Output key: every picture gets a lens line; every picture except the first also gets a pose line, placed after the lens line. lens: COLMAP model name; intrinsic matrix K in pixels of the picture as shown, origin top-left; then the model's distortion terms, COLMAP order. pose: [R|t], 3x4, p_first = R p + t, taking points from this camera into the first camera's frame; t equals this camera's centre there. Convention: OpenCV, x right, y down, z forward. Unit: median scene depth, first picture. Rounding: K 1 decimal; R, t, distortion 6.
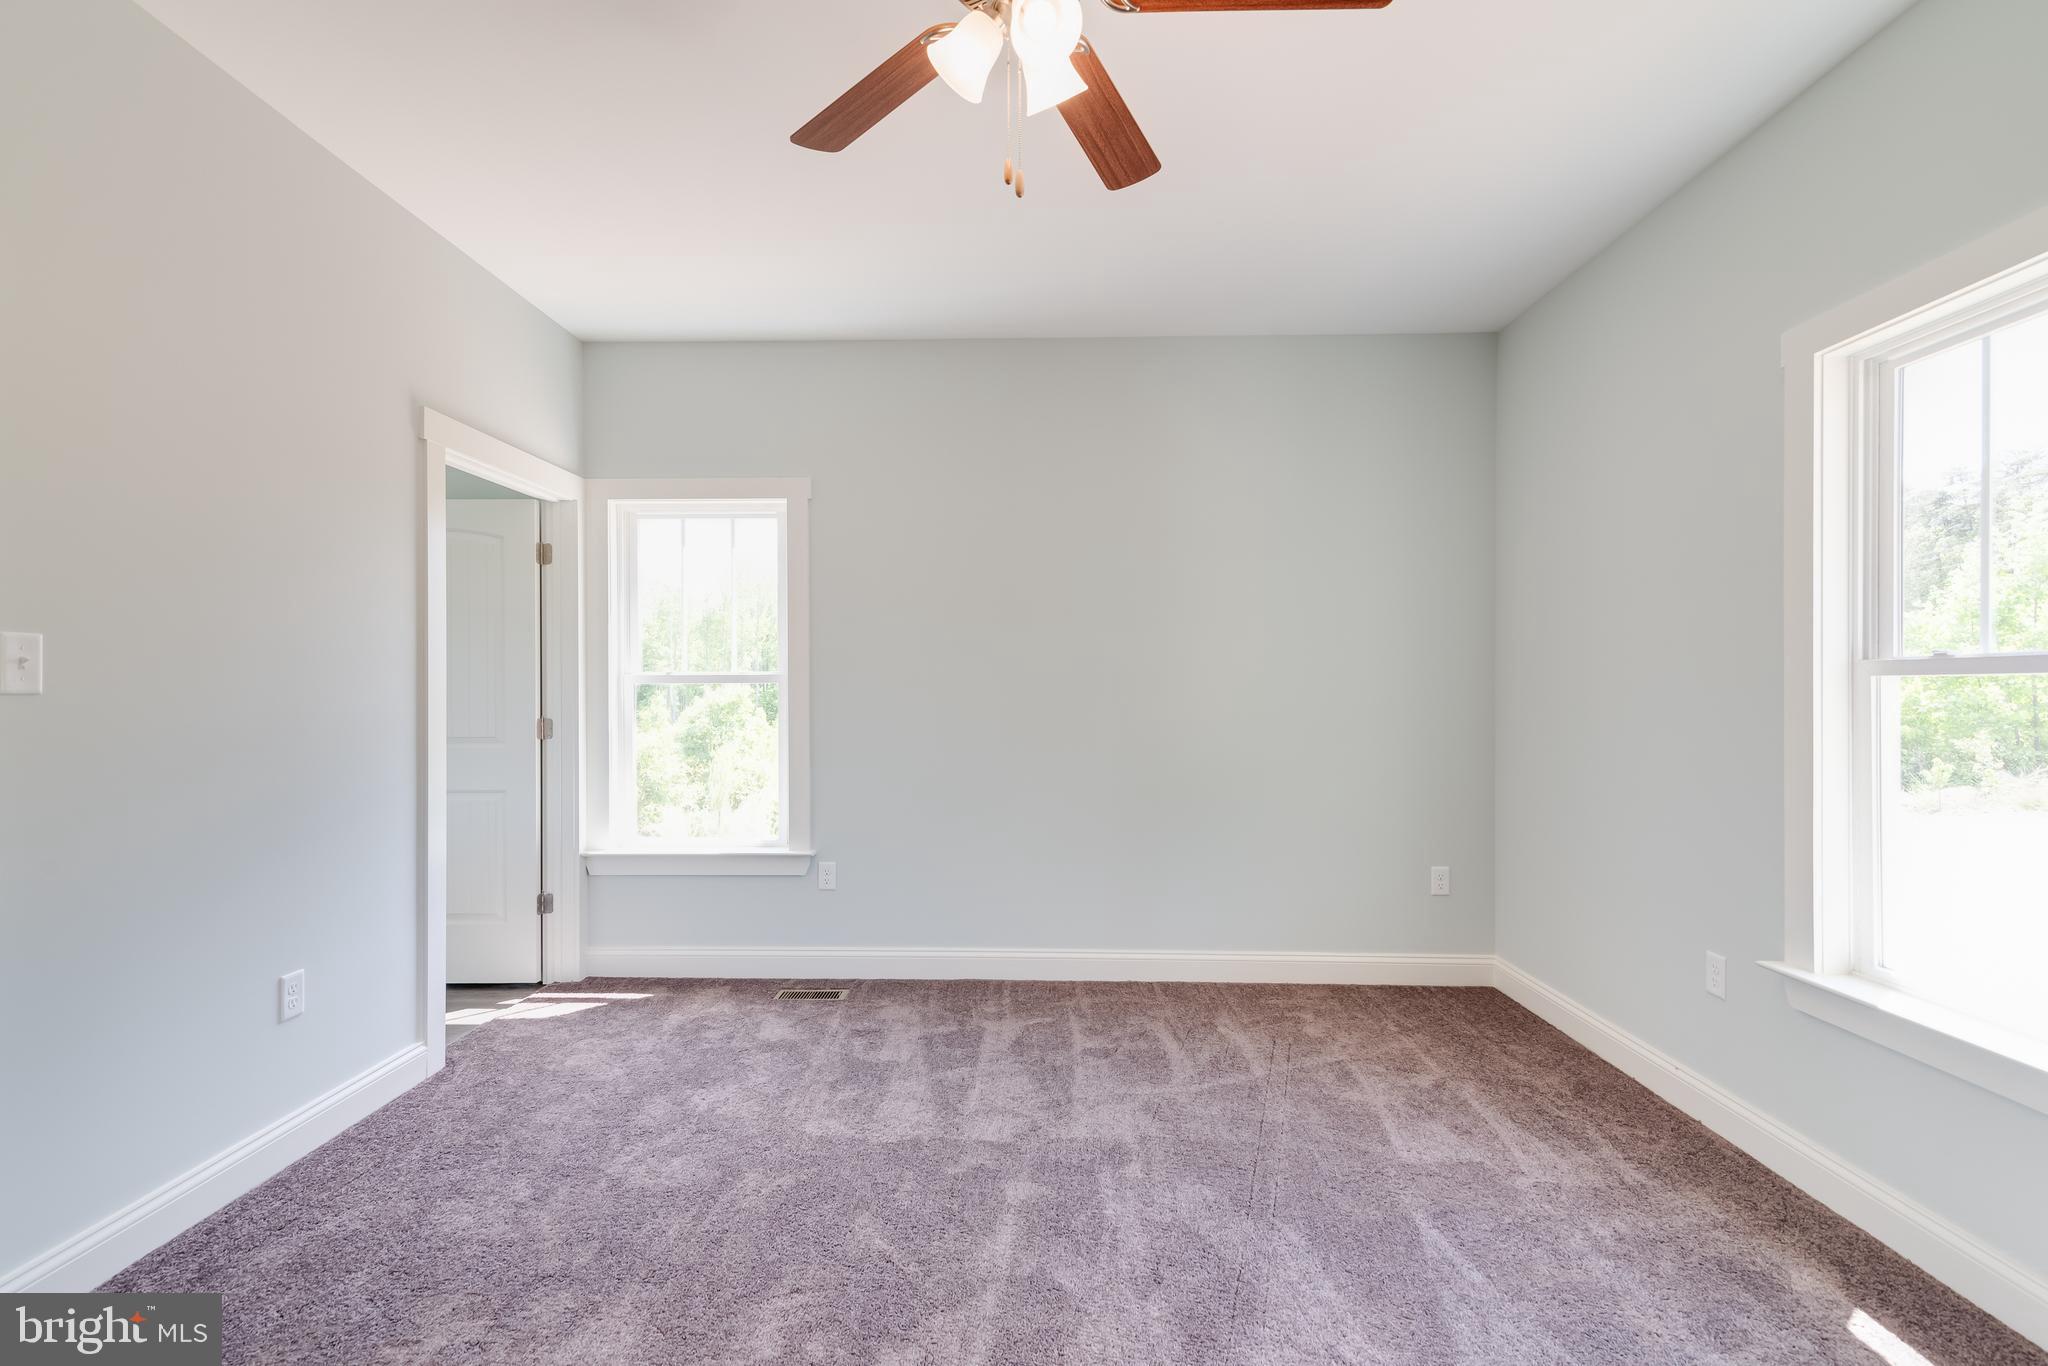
lens RADIAL K [[919.2, 0, 1017.4], [0, 919.2, 690.7], [0, 0, 1]] dist [0.014262, -0.001137]
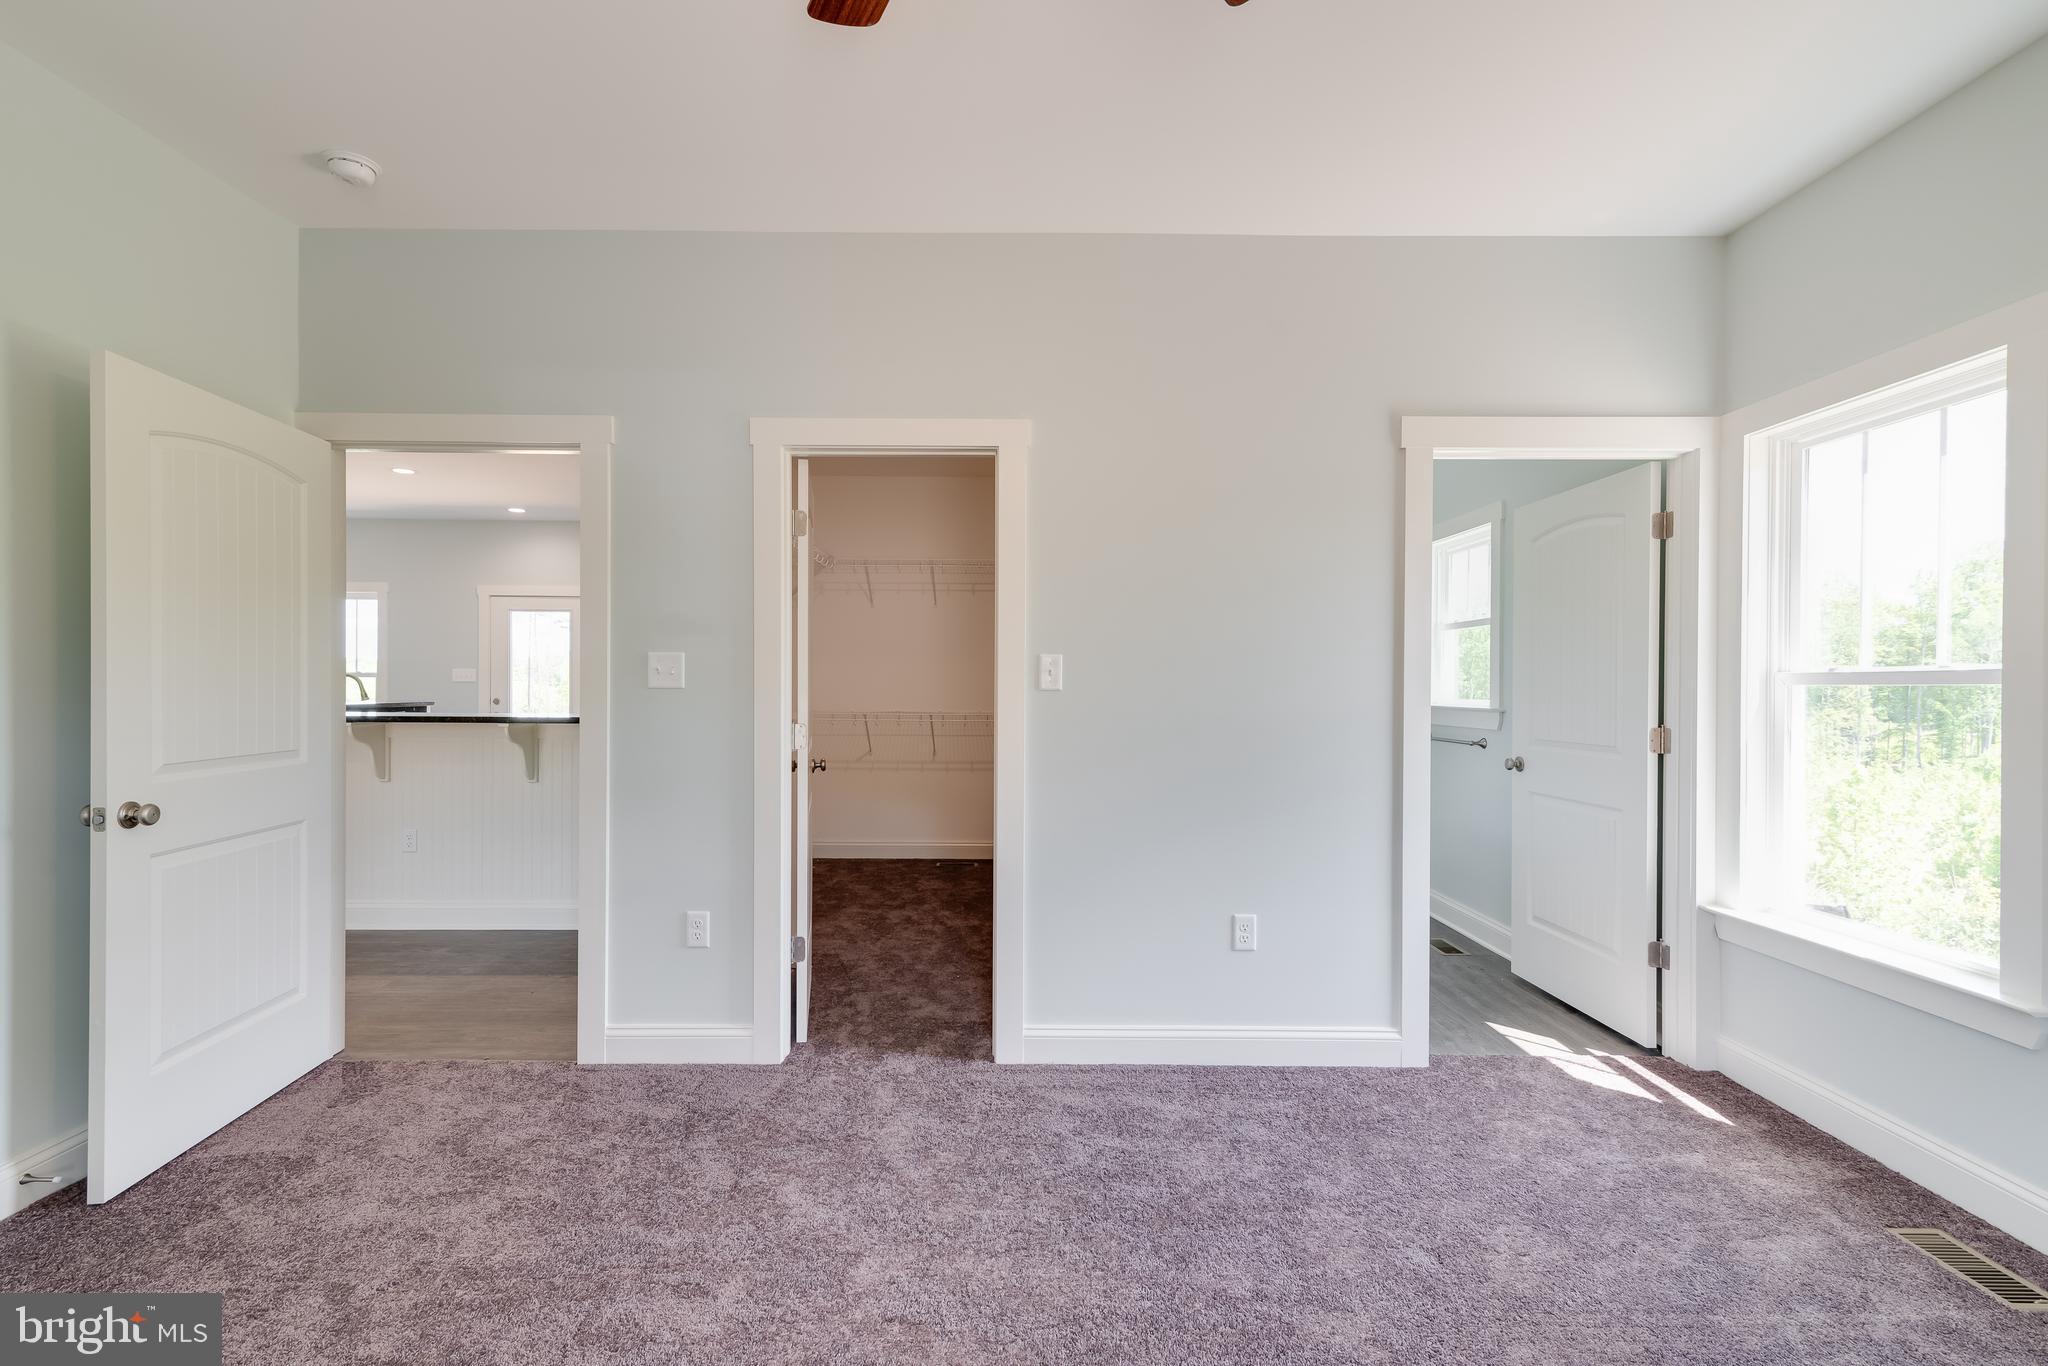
lens RADIAL K [[919.2, 0, 1017.4], [0, 919.2, 690.7], [0, 0, 1]] dist [0.014262, -0.001137]
pose [[0.044879, 0.008371, -0.998957, 0.292790], [-0.011071, 0.999908, 0.007882, -0.003336], [0.998931, 0.010706, 0.044967, 0.416094]]
